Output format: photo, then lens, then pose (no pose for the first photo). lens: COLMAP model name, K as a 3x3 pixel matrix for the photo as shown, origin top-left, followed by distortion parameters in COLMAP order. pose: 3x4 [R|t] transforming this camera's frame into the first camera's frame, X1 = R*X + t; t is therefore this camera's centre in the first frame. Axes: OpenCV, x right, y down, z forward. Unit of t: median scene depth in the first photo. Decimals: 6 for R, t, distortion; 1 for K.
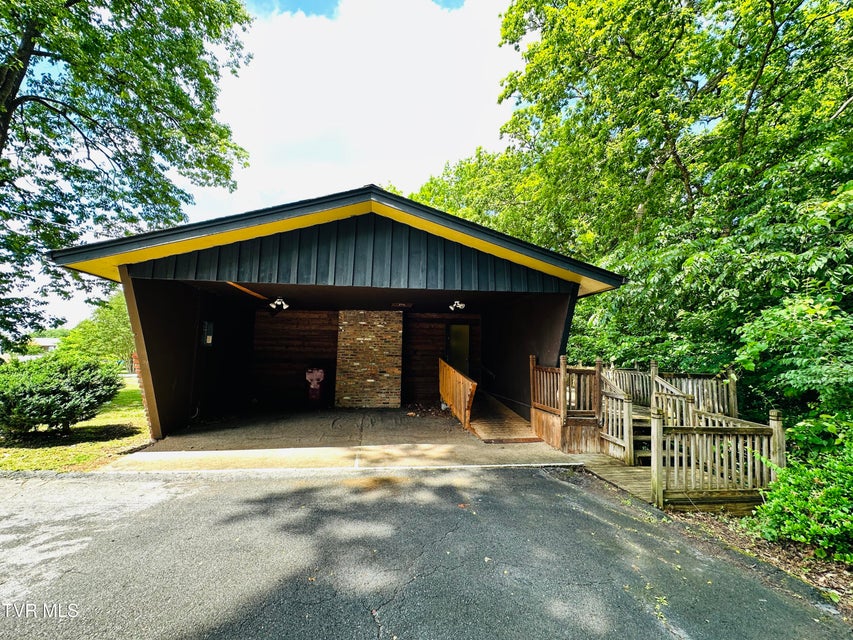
lens RADIAL K [[339.6, 0, 425.4], [0, 339.6, 320.2], [0, 0, 1]] dist [-0.002087, 0.000714]
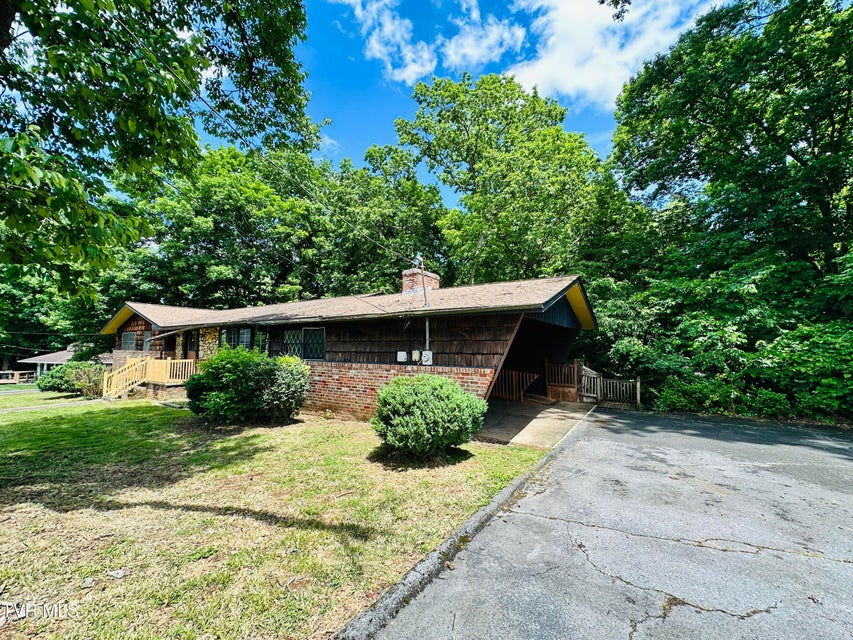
lens RADIAL K [[339.6, 0, 425.4], [0, 339.6, 320.2], [0, 0, 1]] dist [-0.002087, 0.000714]
pose [[0.659720, 0.051488, 0.749746, -1.859315], [-0.078450, 0.996918, 0.000568, -0.066333], [-0.747406, -0.059192, 0.661726, 0.314874]]
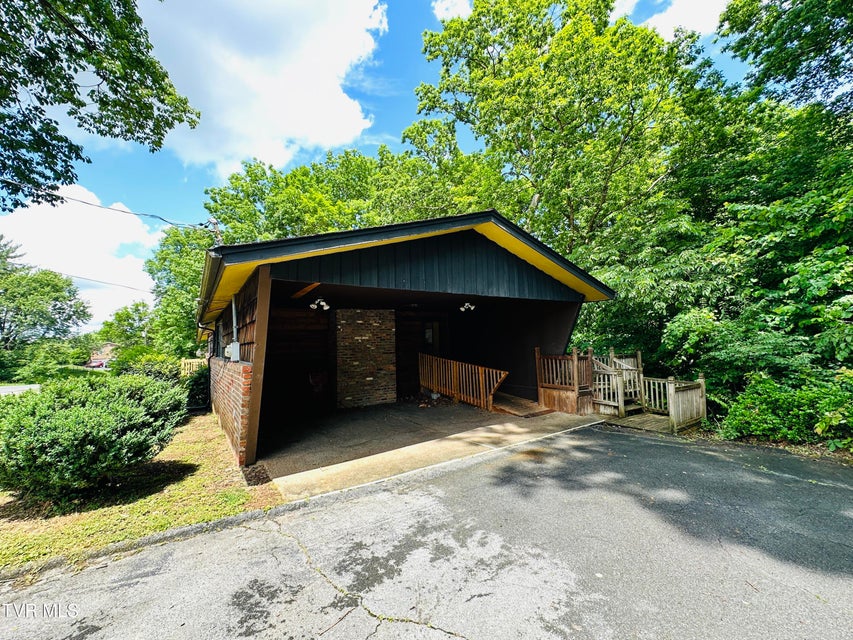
lens RADIAL K [[339.6, 0, 425.4], [0, 339.6, 320.2], [0, 0, 1]] dist [-0.002087, 0.000714]
pose [[0.892383, -0.007511, 0.451216, -0.775153], [-0.004551, 0.999661, 0.025640, -0.038279], [-0.451255, -0.024934, 0.892047, 0.046125]]
